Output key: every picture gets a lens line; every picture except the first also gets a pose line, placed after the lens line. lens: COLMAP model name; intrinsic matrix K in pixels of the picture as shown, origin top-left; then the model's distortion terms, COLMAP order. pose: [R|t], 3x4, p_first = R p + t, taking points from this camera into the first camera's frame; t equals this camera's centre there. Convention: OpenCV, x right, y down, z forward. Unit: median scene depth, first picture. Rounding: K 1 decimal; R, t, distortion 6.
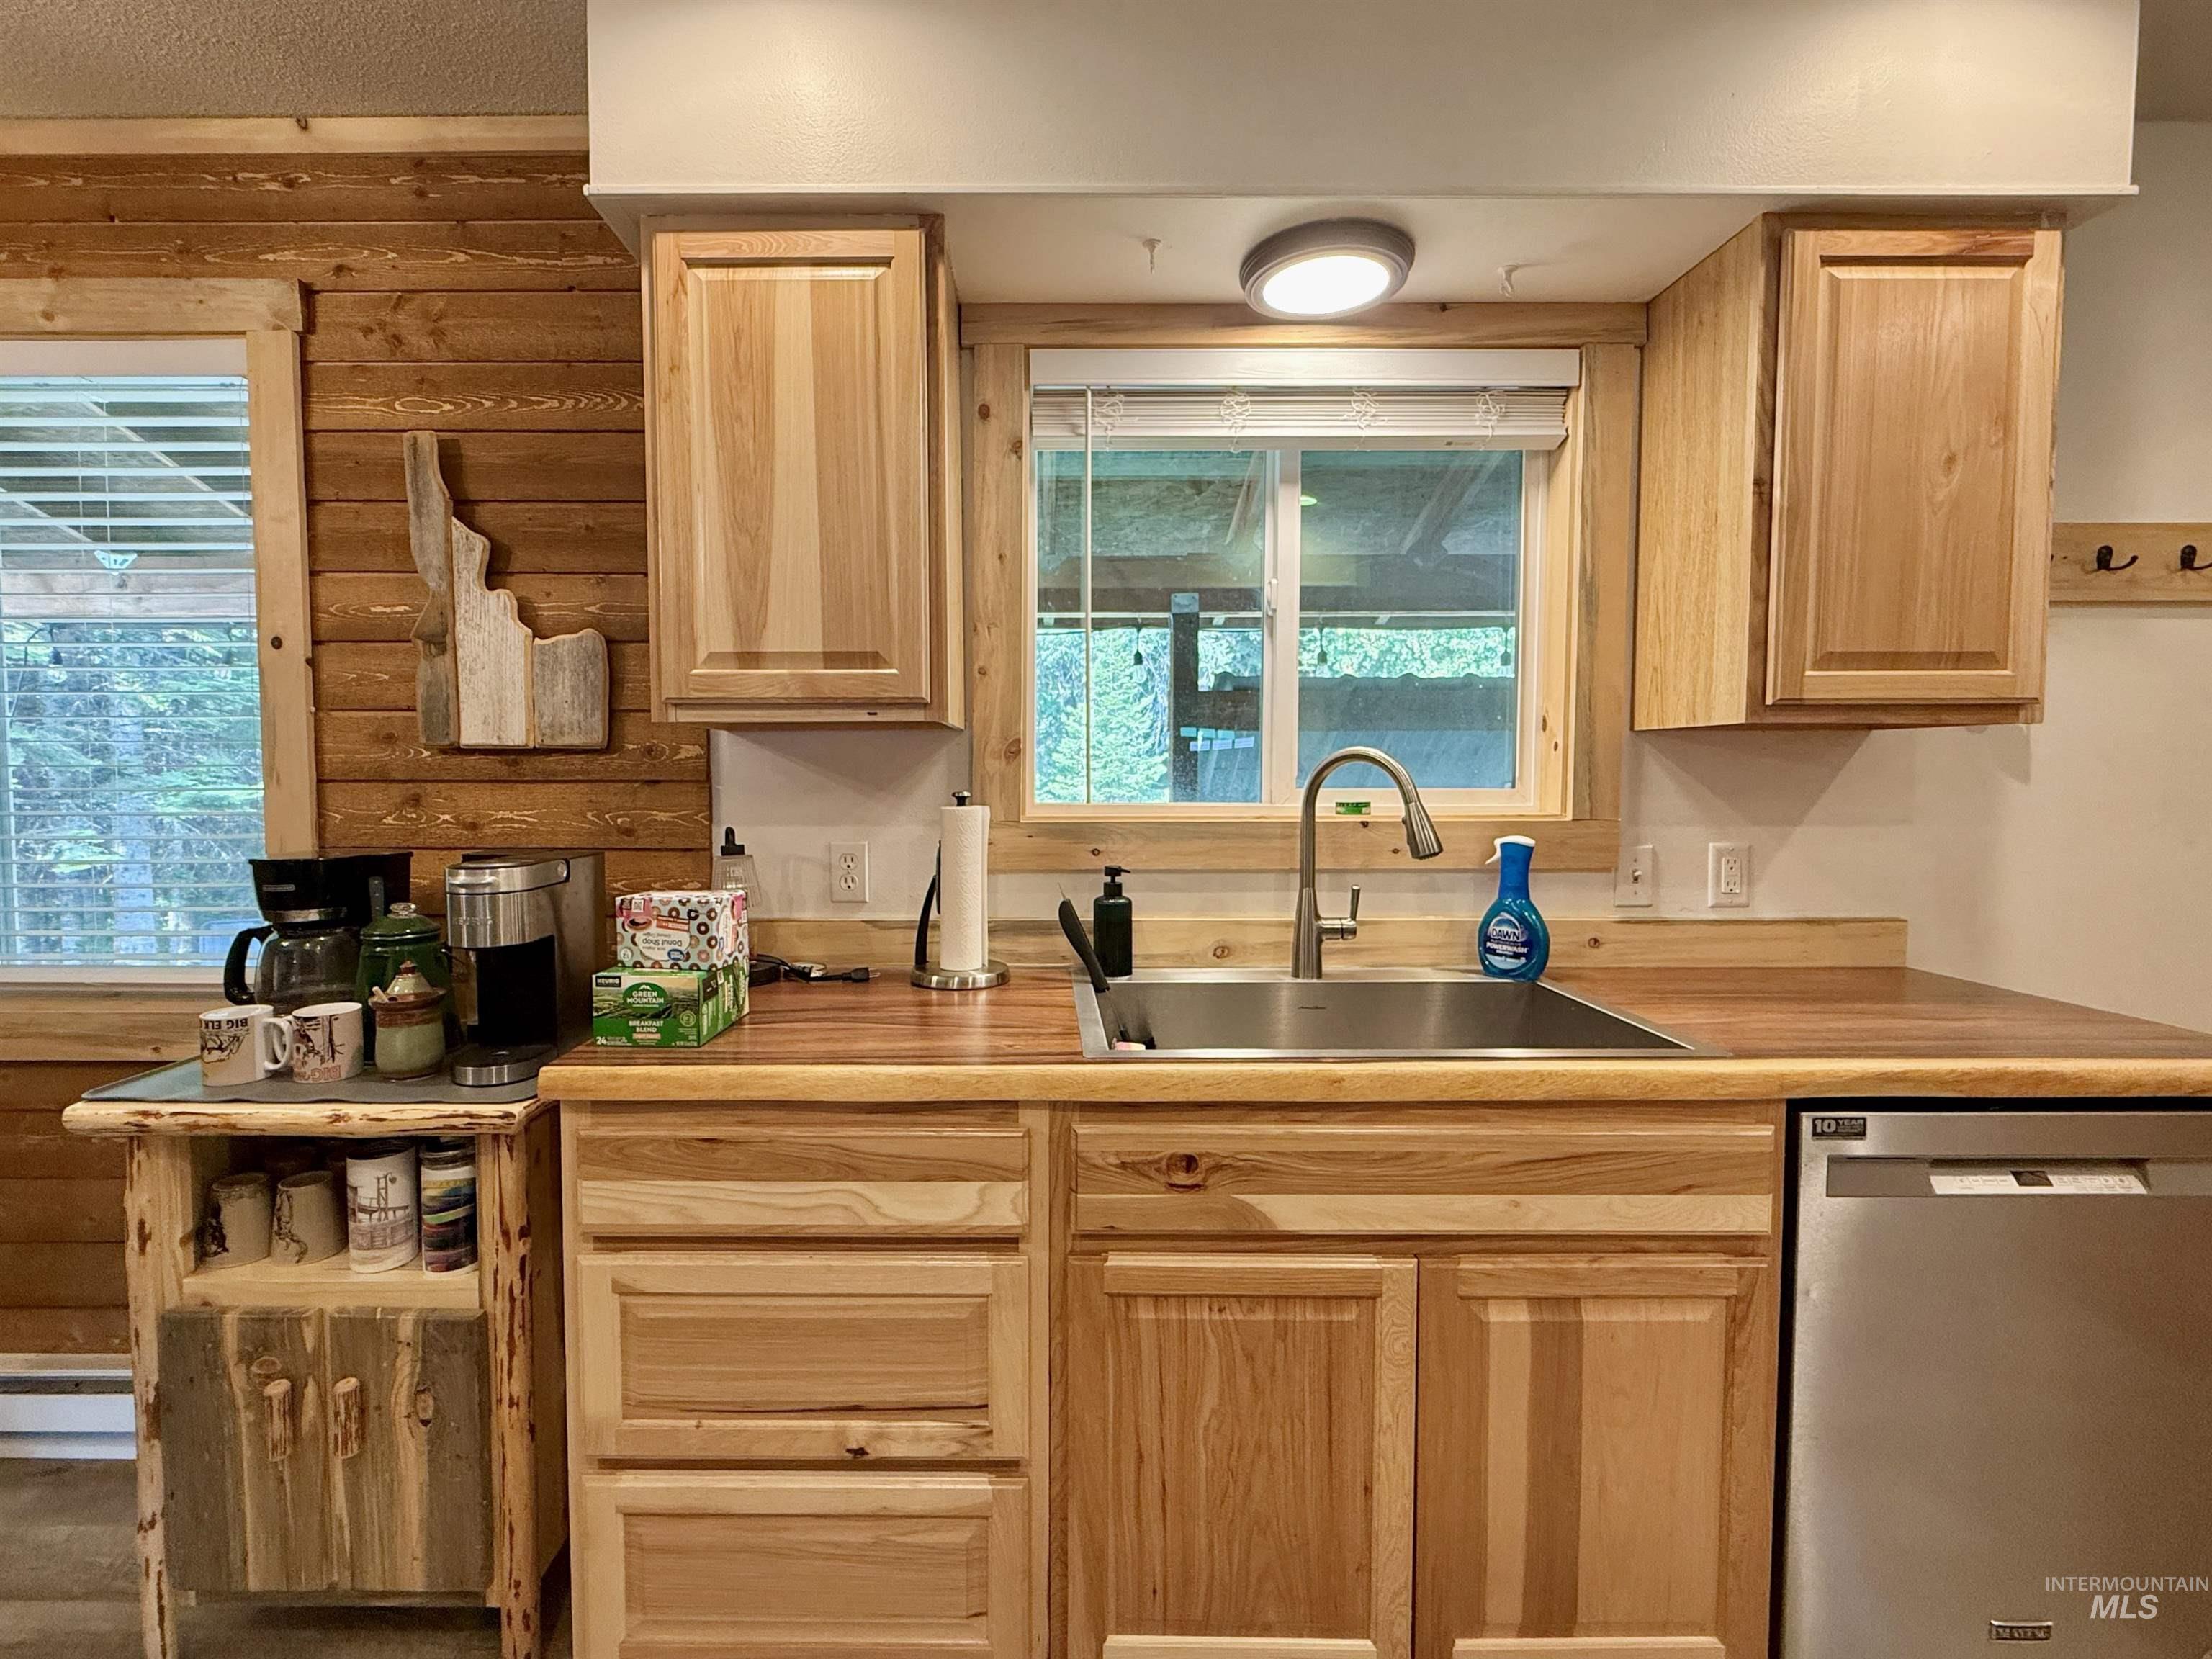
lens RADIAL K [[963.5, 0, 1069.7], [0, 963.5, 820.2], [0, 0, 1]] dist [-0.000967, -0.000054]
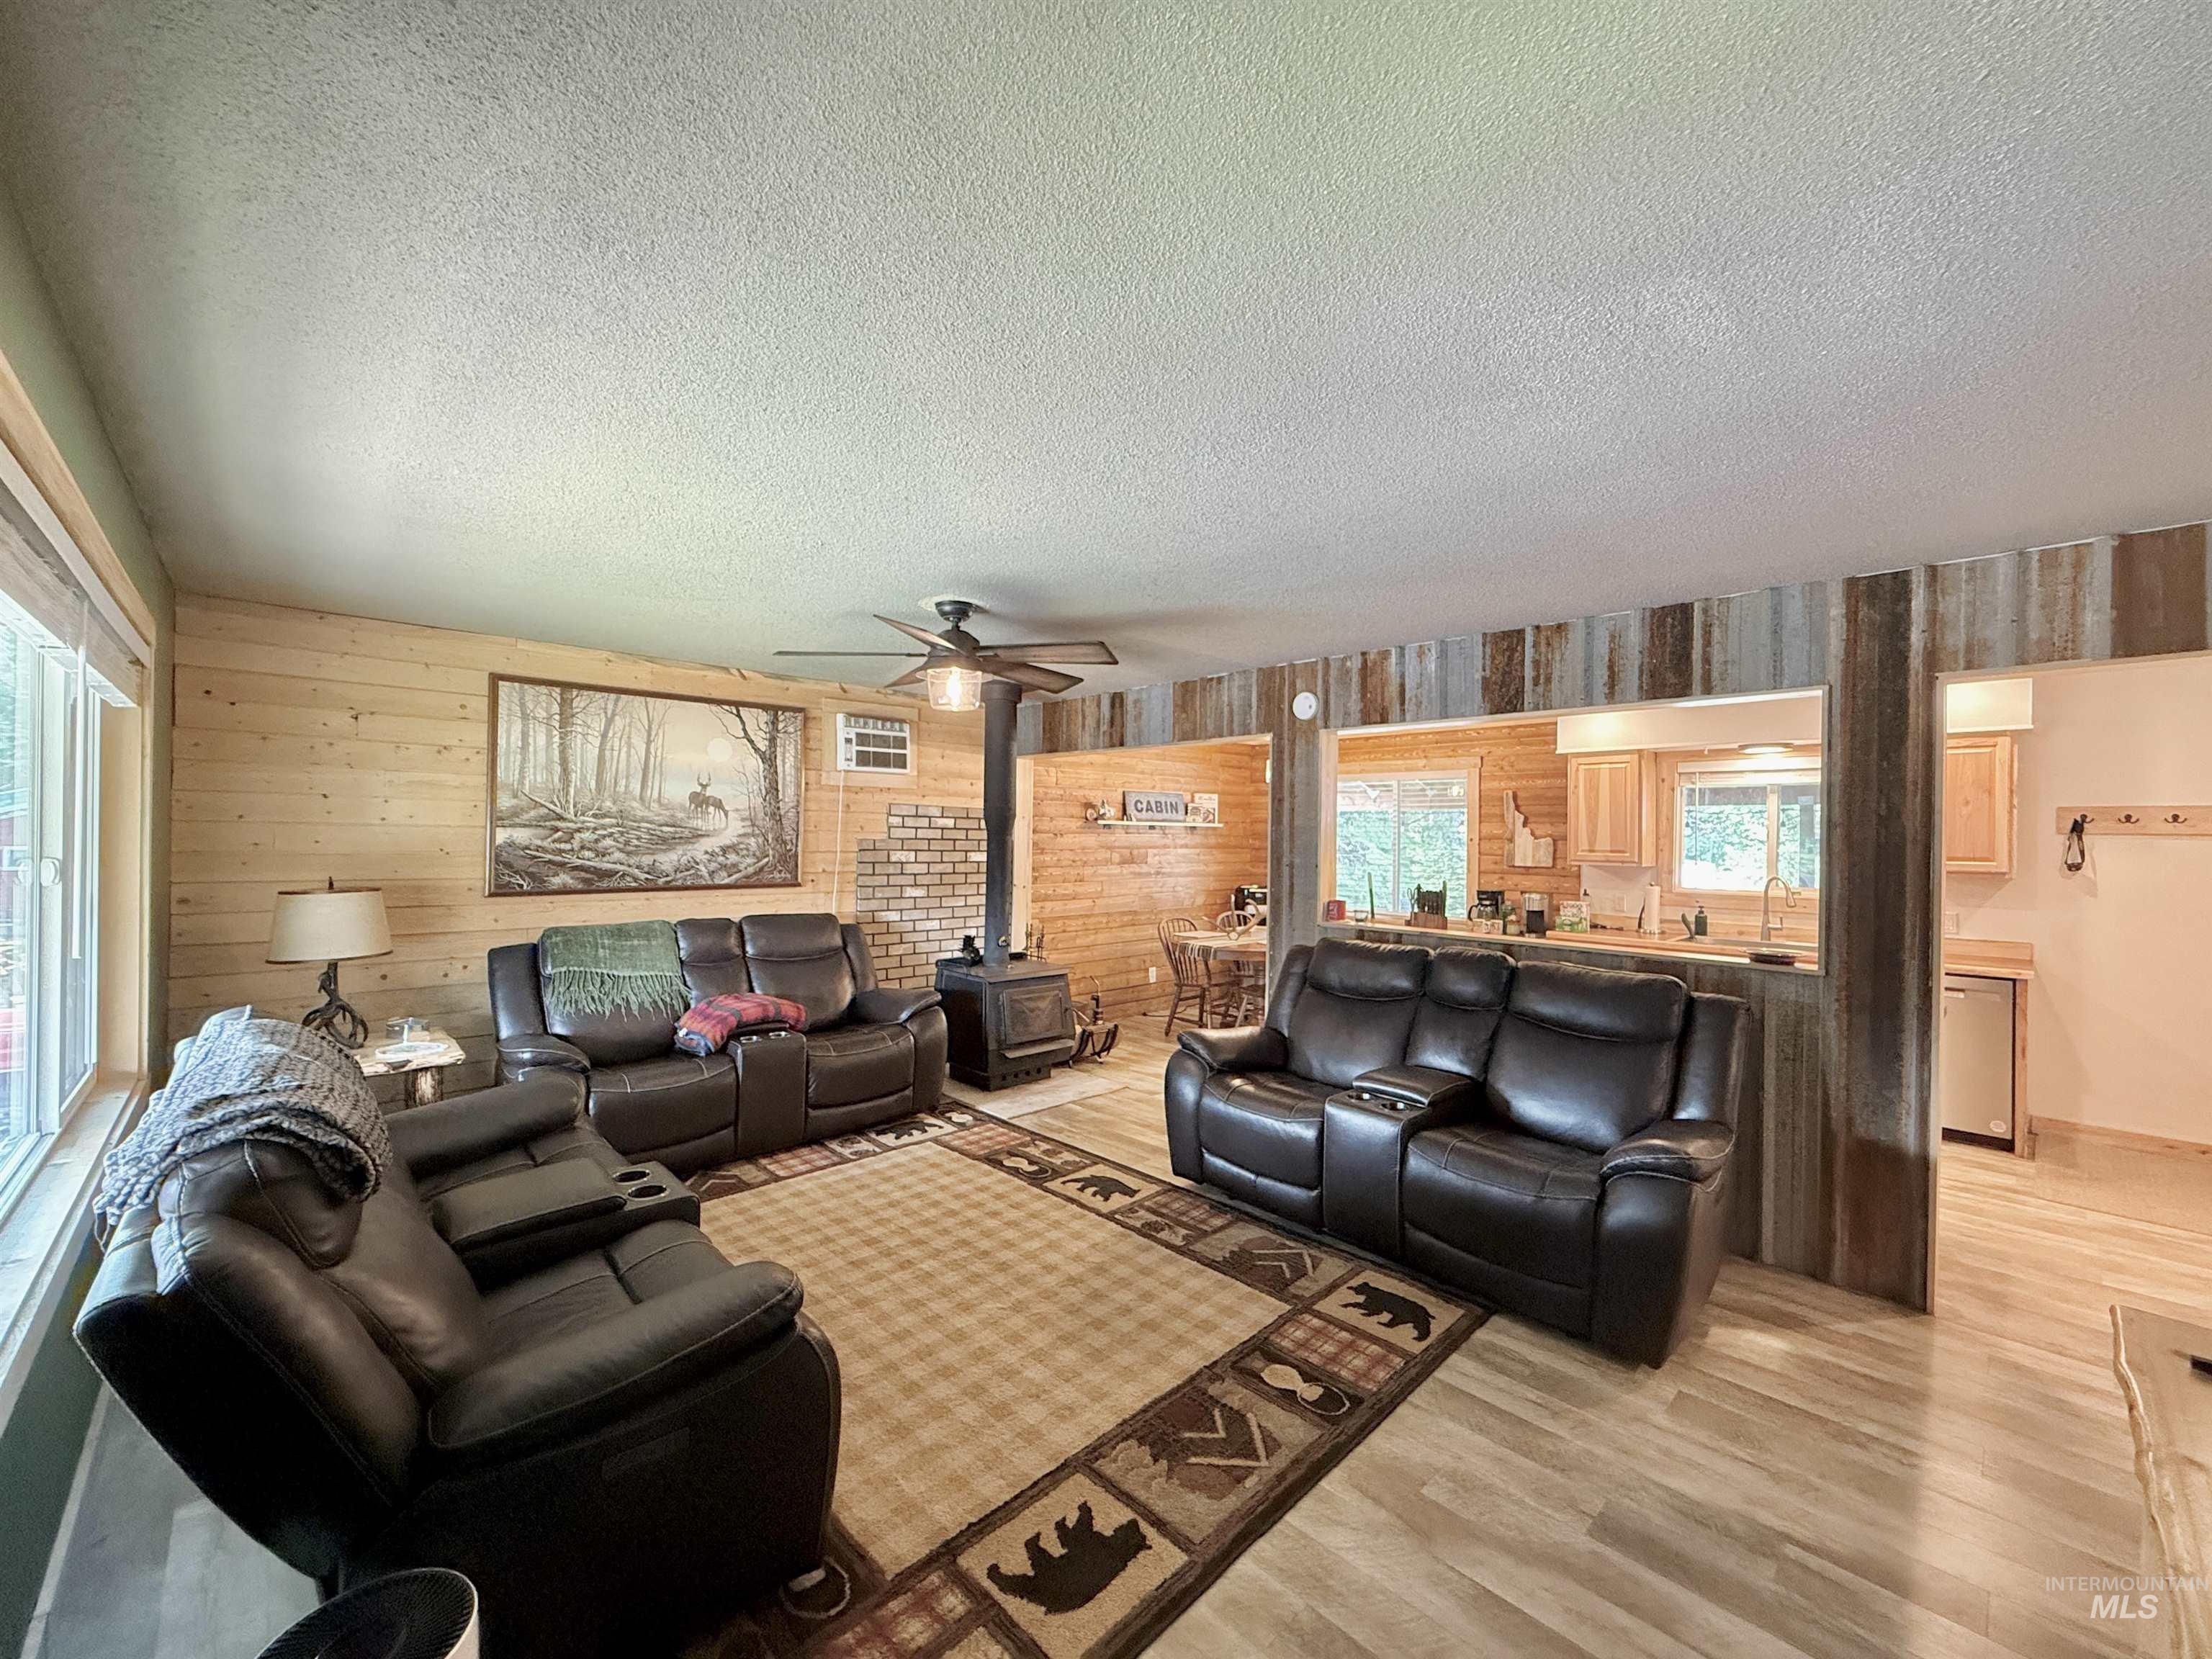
lens RADIAL K [[902.5, 0, 1078.4], [0, 902.5, 833.1], [0, 0, 1]] dist [-0.001025, 0.000184]
pose [[0.668392, 0.008671, -0.743759, 1.209950], [-0.046155, 0.998489, -0.029836, -0.016828], [0.742376, 0.054270, 0.667782, -3.634261]]
